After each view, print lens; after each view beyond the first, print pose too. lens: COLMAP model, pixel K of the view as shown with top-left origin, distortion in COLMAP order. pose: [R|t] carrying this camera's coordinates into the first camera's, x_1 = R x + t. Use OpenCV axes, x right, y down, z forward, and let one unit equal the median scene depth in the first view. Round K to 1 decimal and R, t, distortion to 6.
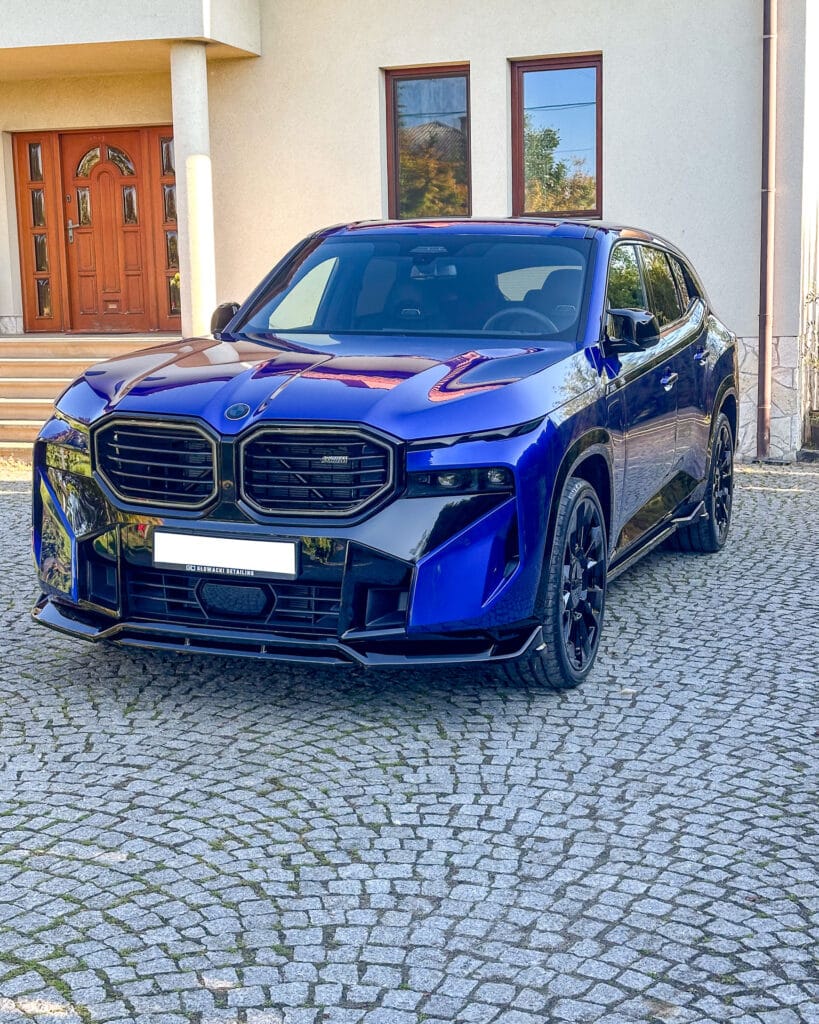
lens RADIAL K [[1680.3, 0, 409.5], [0, 1680.3, 512.0], [0, 0, 1]] dist [0.174477, -0.035517]
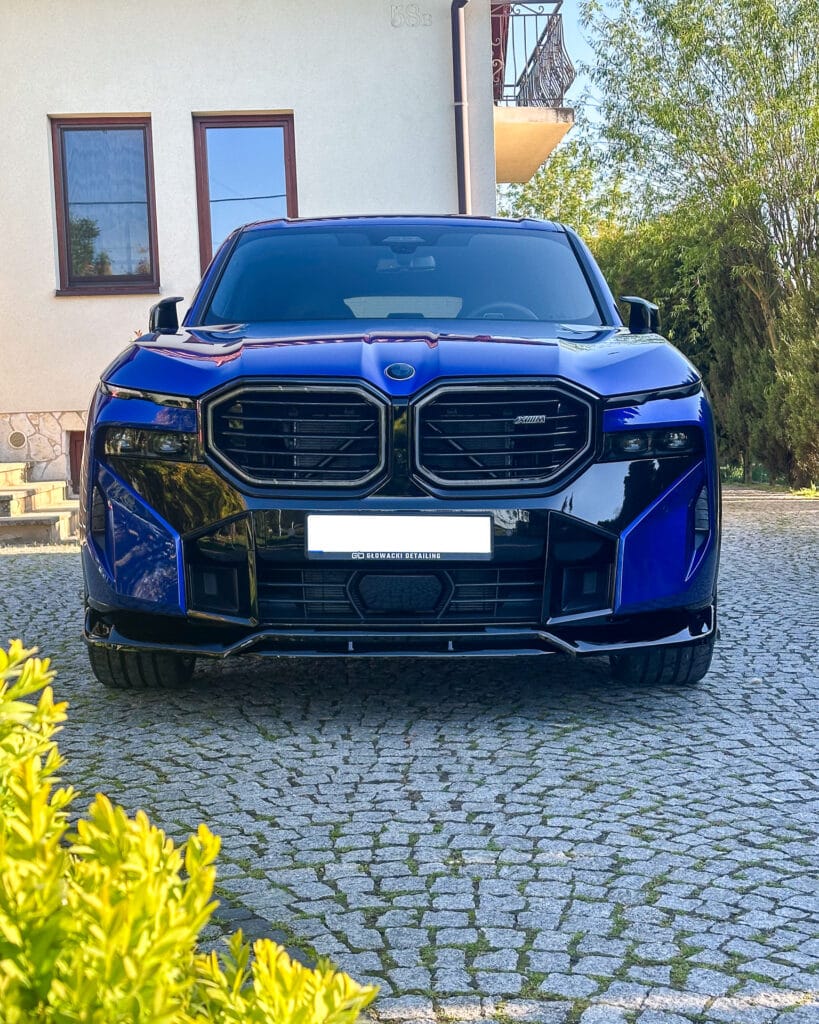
lens RADIAL K [[1685.8, 0, 435.9], [0, 1685.8, 484.4], [0, 0, 1]] dist [0.240549, -0.770283]
pose [[0.931504, -0.029620, 0.362523, -0.395887], [0.064429, 0.994355, -0.084308, 0.070944], [-0.357979, 0.101890, 0.928154, 0.196554]]
